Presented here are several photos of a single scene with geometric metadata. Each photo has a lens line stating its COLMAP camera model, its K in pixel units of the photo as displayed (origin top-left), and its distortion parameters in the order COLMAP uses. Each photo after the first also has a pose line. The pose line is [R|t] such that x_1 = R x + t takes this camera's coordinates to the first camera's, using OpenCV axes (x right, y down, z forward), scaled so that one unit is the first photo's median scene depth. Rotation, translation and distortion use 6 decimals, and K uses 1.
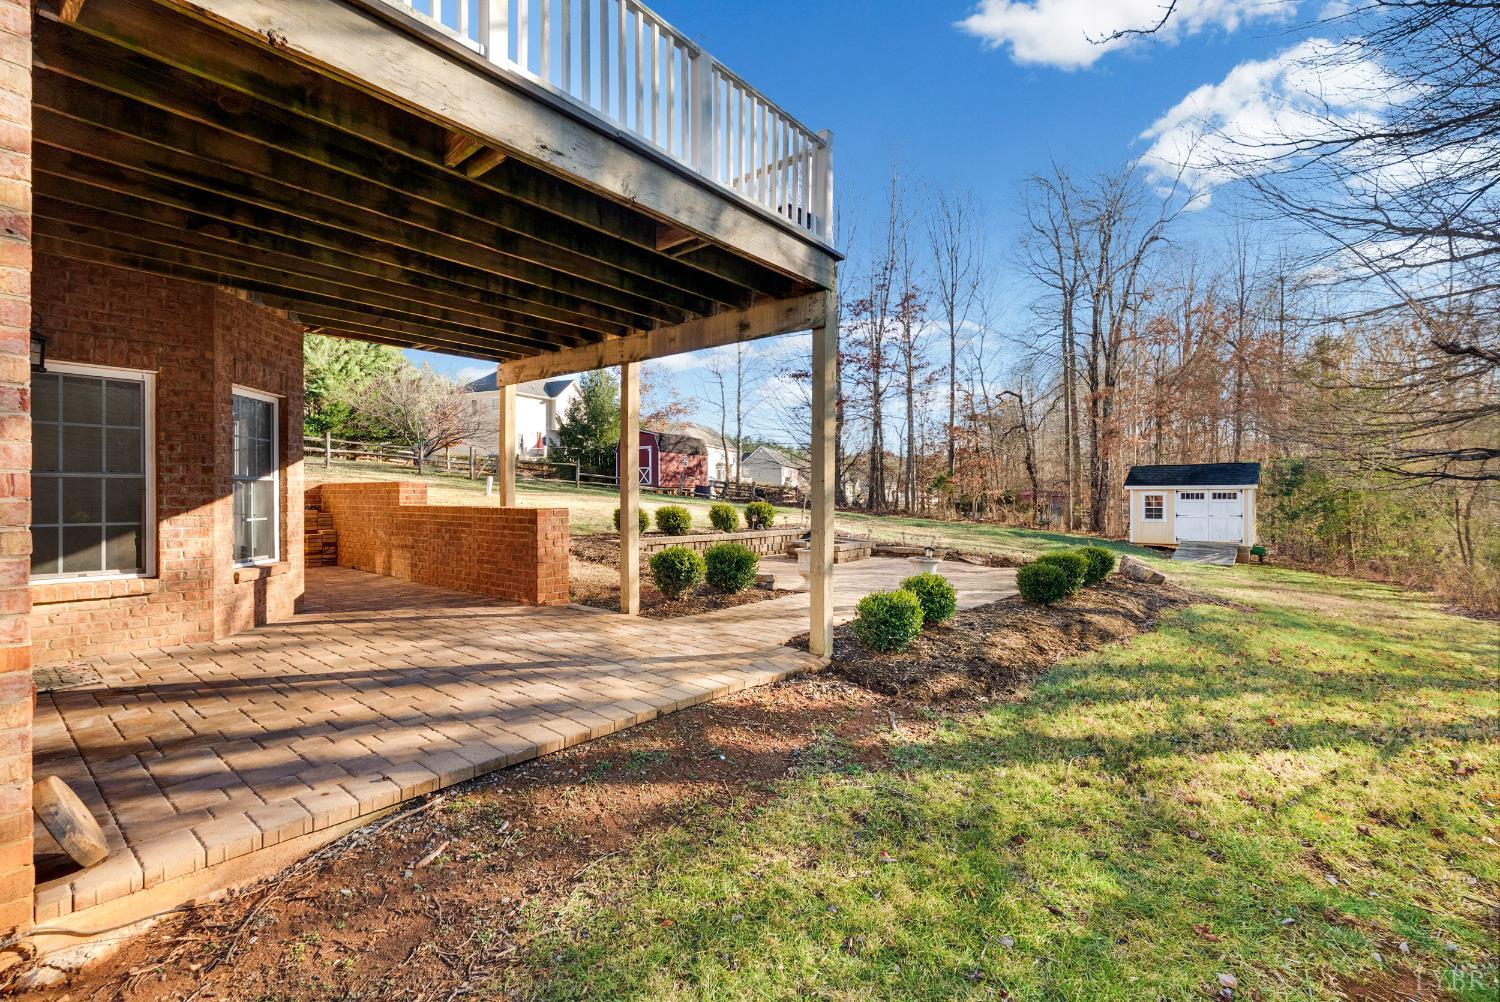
lens RADIAL K [[652.1, 0, 756.3], [0, 652.1, 502.2], [0, 0, 1]] dist [-0.000725, -0.000027]
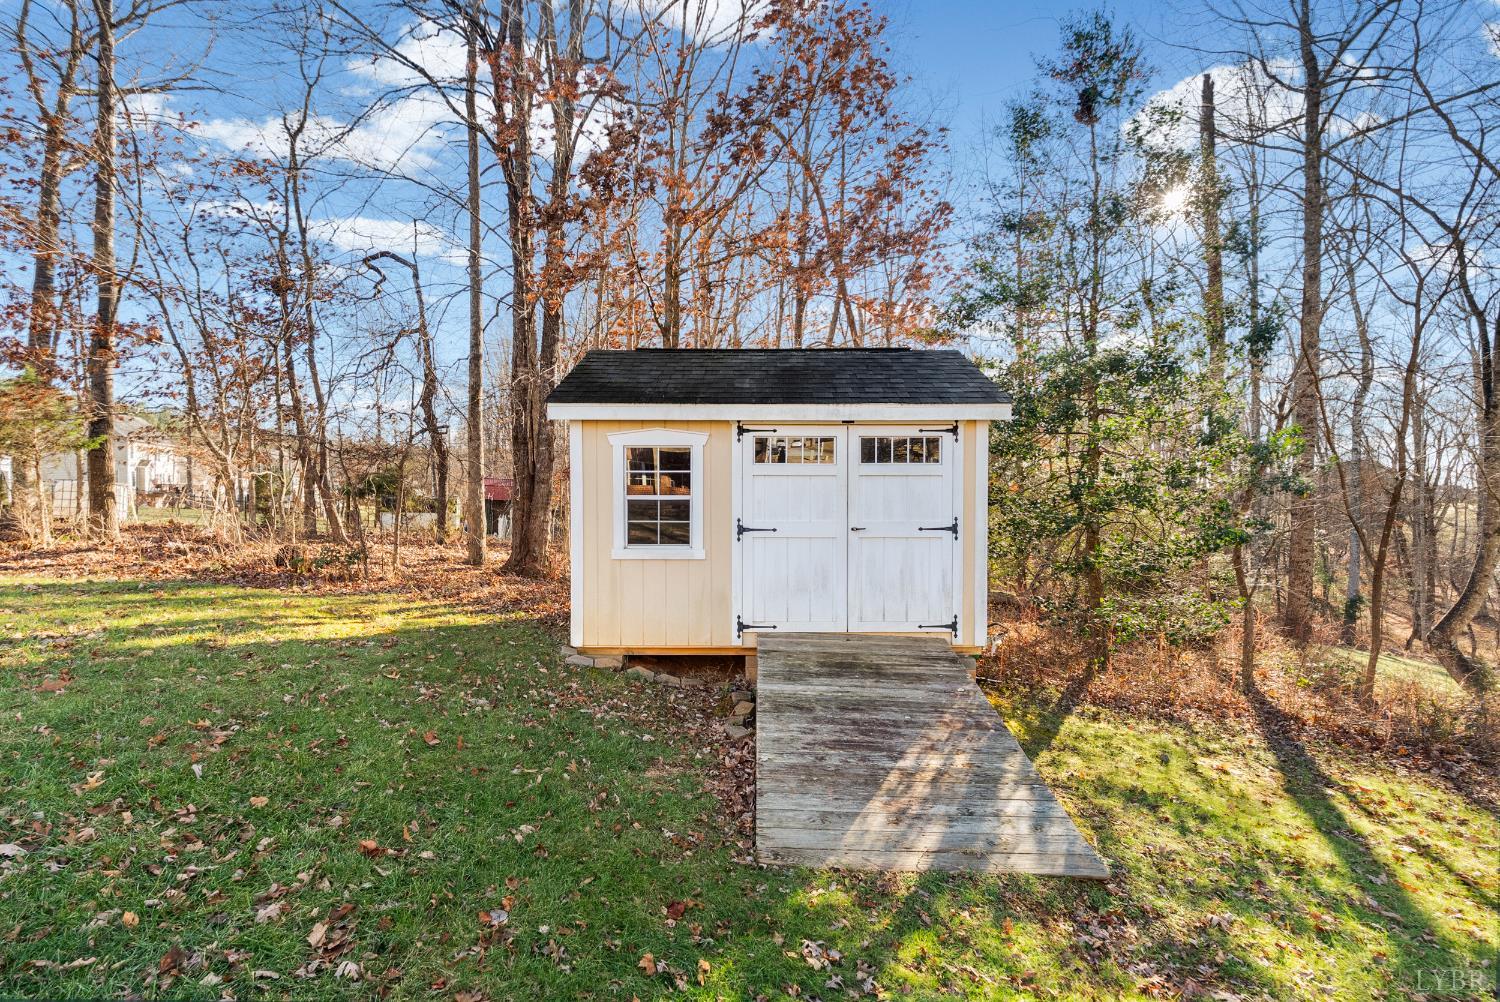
lens RADIAL K [[652.1, 0, 756.3], [0, 652.1, 502.2], [0, 0, 1]] dist [-0.000725, -0.000027]
pose [[0.772440, -0.003794, 0.635076, 0.491231], [0.002302, 0.999992, 0.003175, 0.009354], [-0.635083, -0.000991, 0.772443, 0.802525]]
